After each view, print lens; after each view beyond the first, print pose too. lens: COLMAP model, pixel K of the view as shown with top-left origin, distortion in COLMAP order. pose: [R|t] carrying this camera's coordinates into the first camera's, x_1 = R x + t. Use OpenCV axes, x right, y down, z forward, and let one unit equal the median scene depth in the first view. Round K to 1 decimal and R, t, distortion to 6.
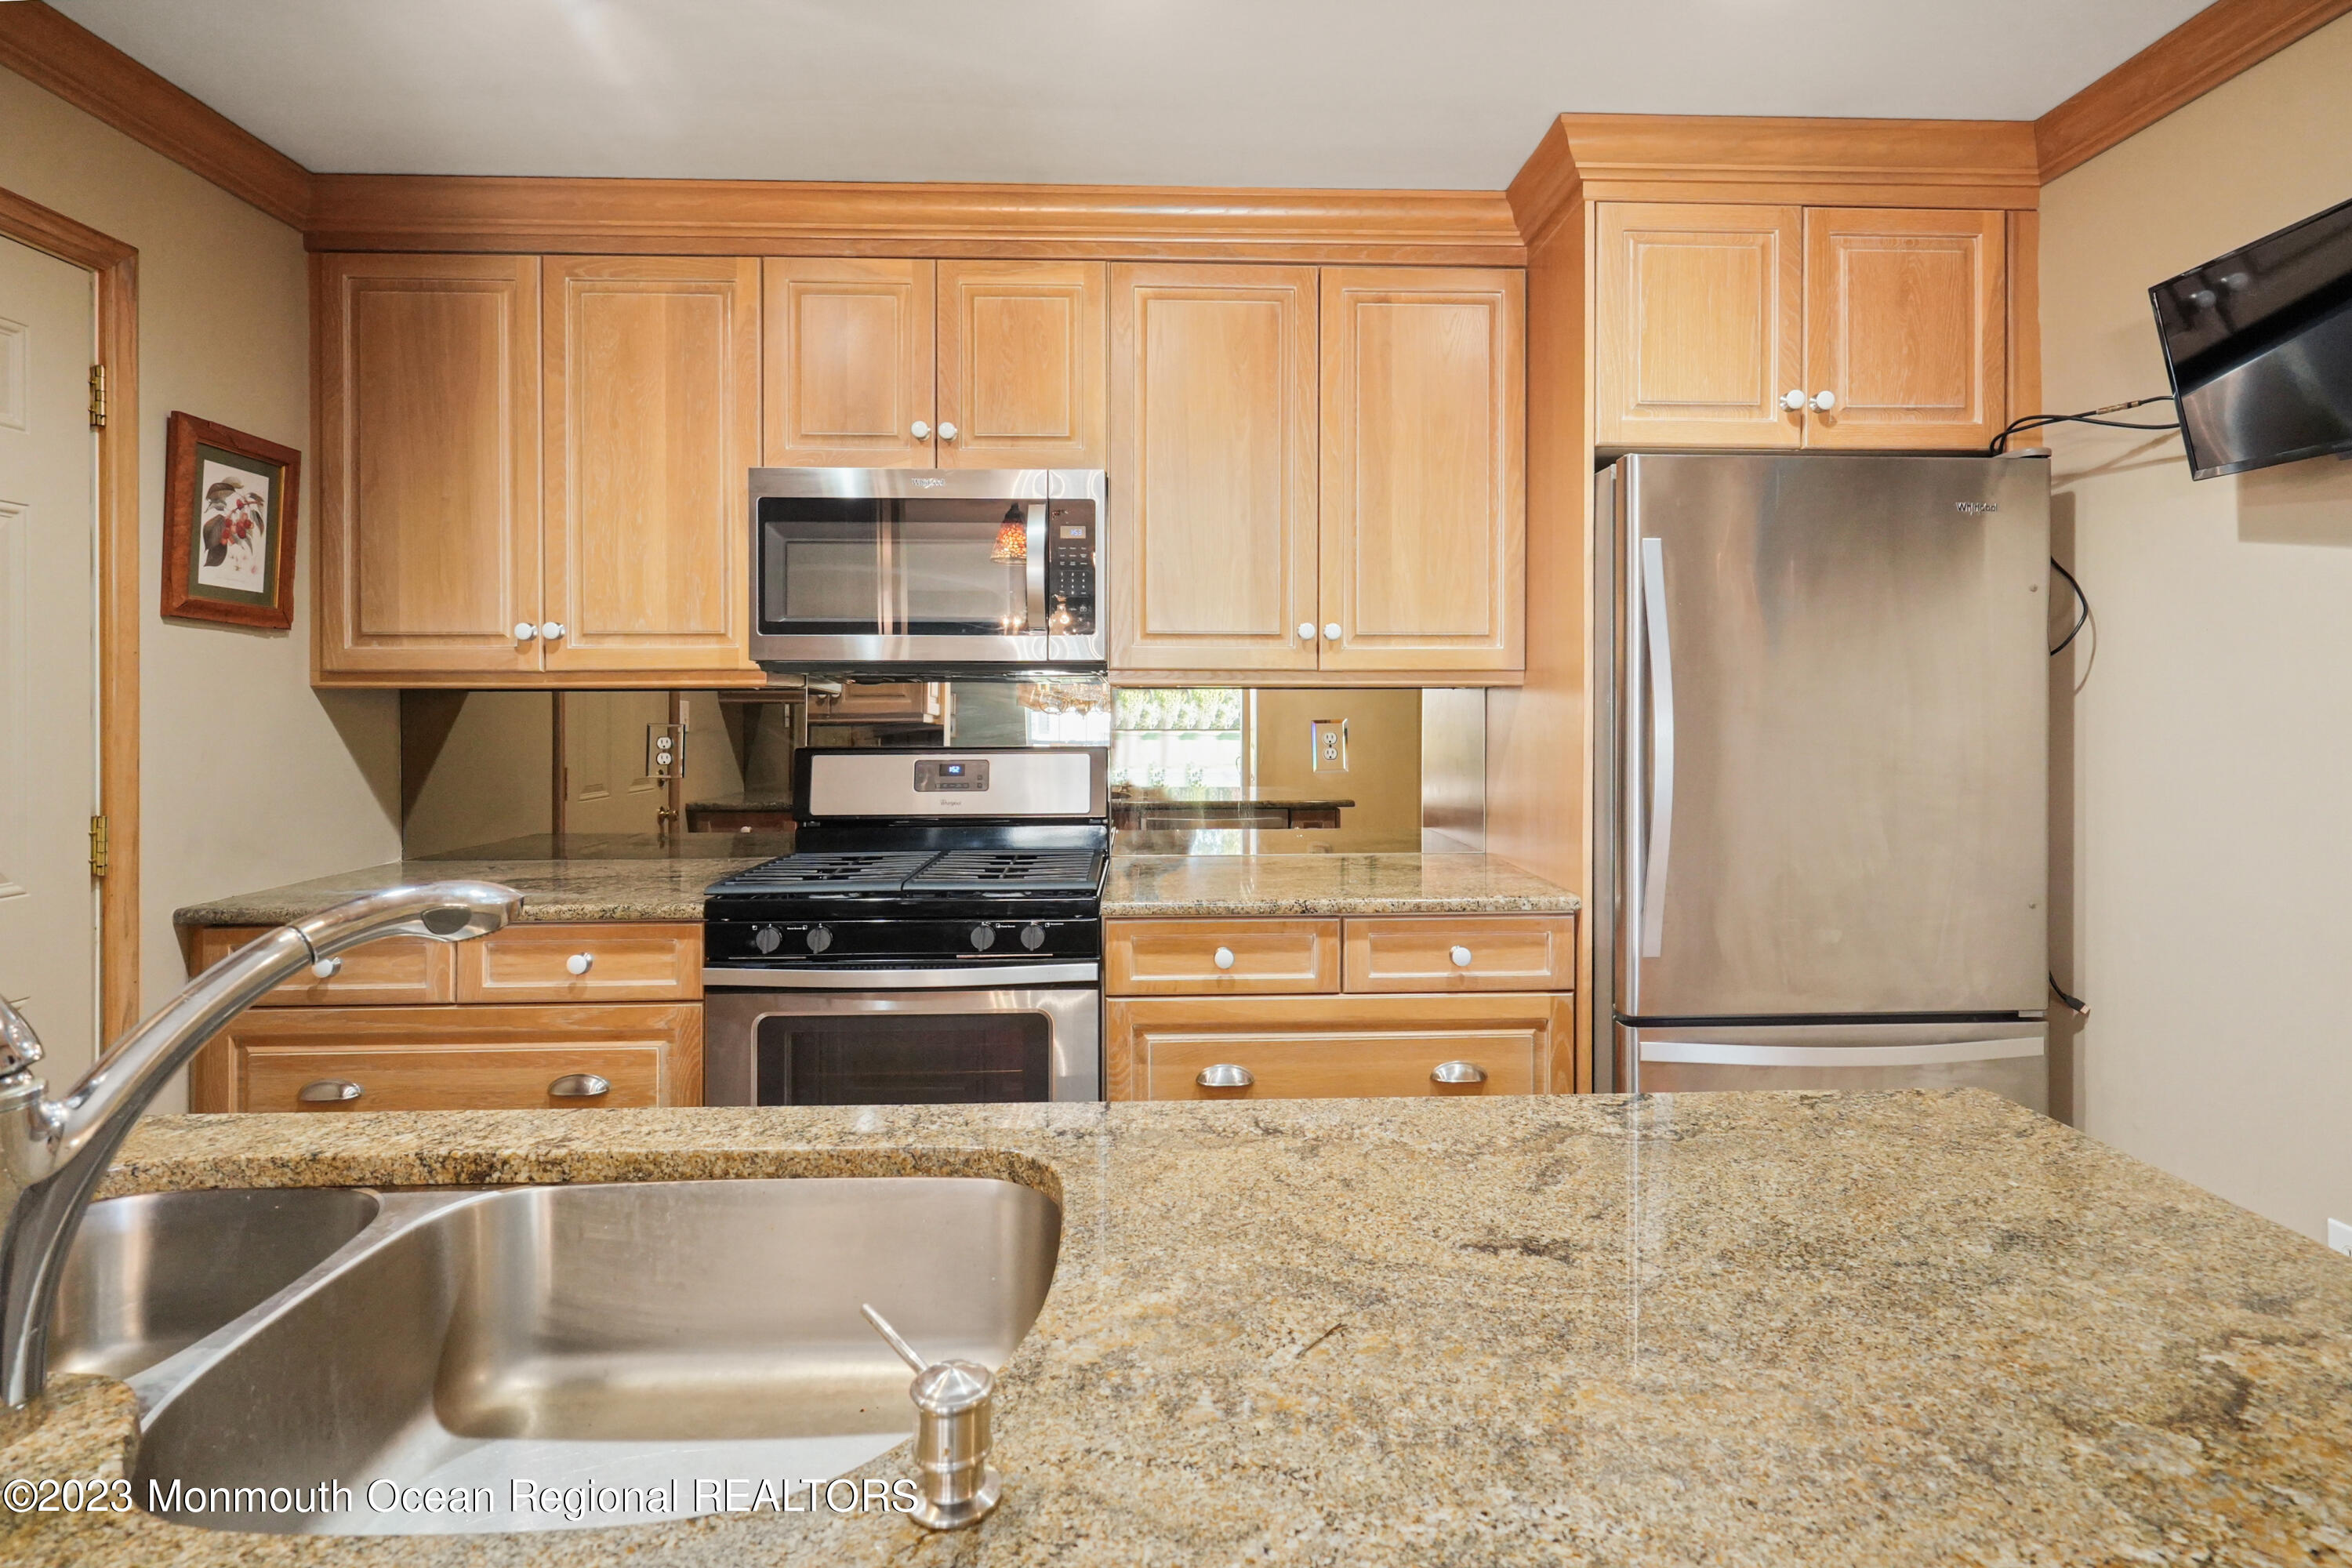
lens RADIAL K [[1145.2, 0, 1198.4], [0, 1145.2, 704.2], [0, 0, 1]] dist [0.000960, 0.000545]
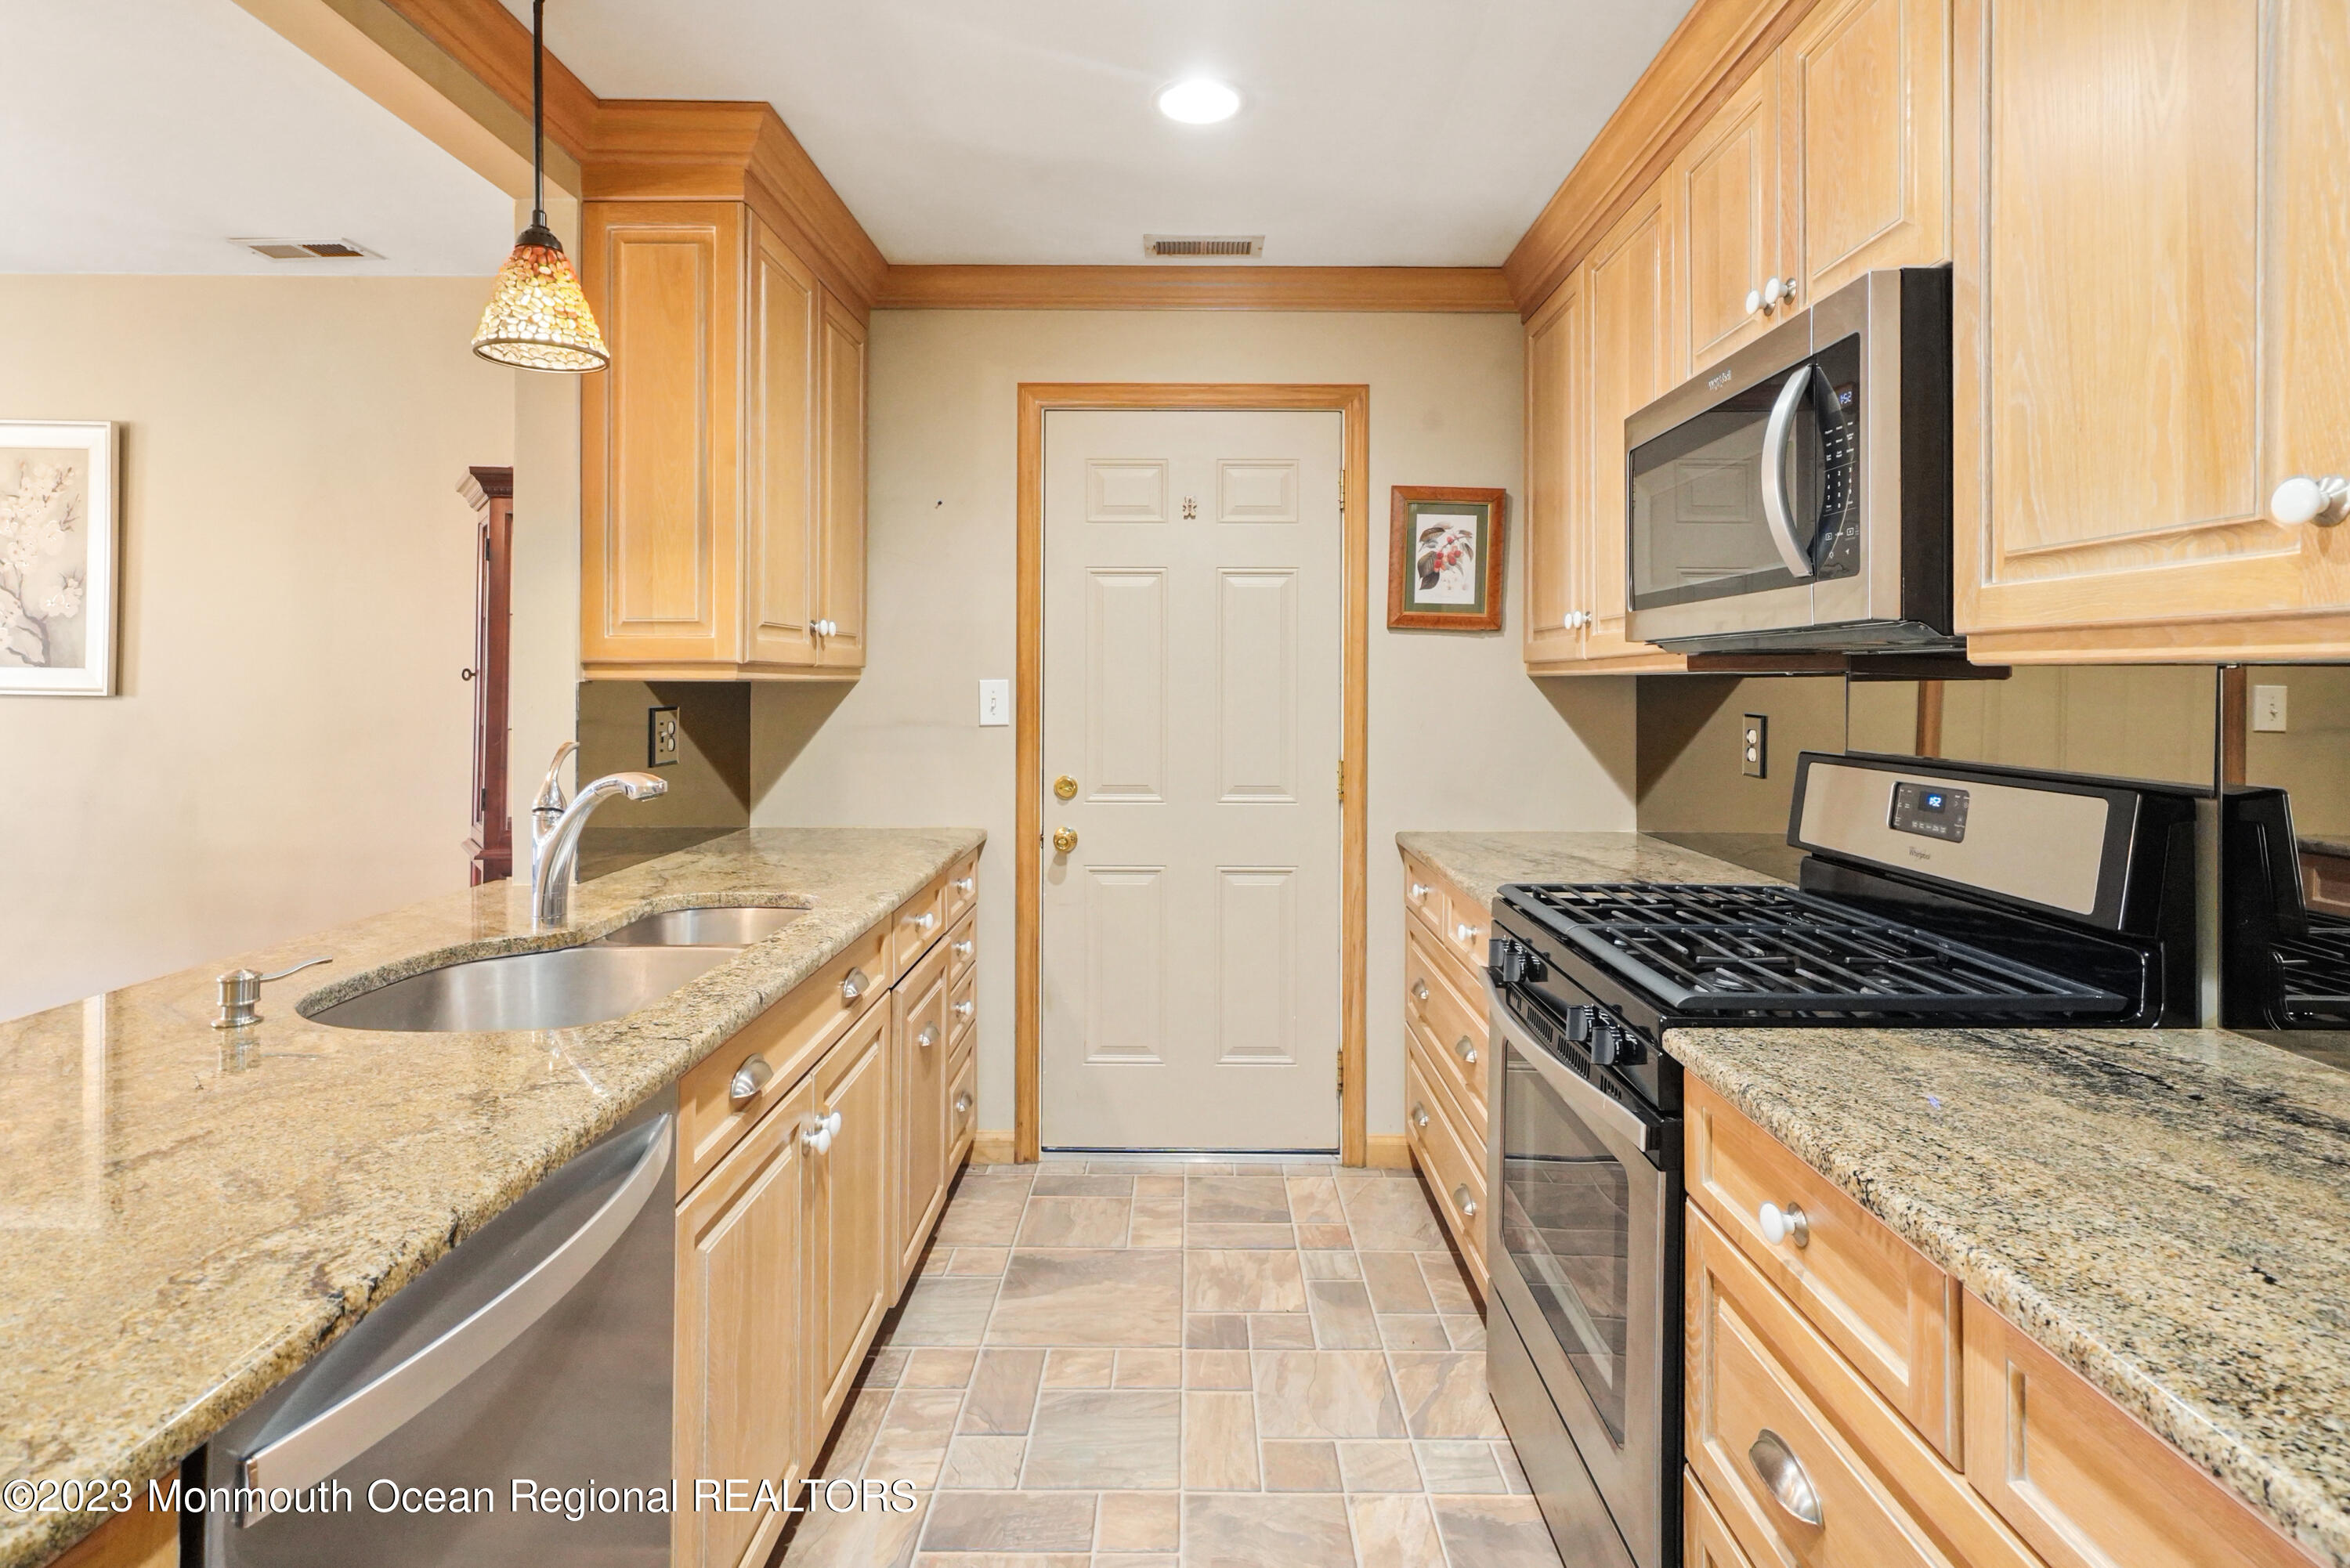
lens RADIAL K [[1125.1, 0, 1184.8], [0, 1125.1, 681.1], [0, 0, 1]] dist [0.000787, 0.001116]
pose [[-0.043736, 0.000546, -0.999043, 0.485805], [-0.004652, 0.999989, 0.000750, -0.008273], [0.999032, 0.004680, -0.043733, 0.727137]]
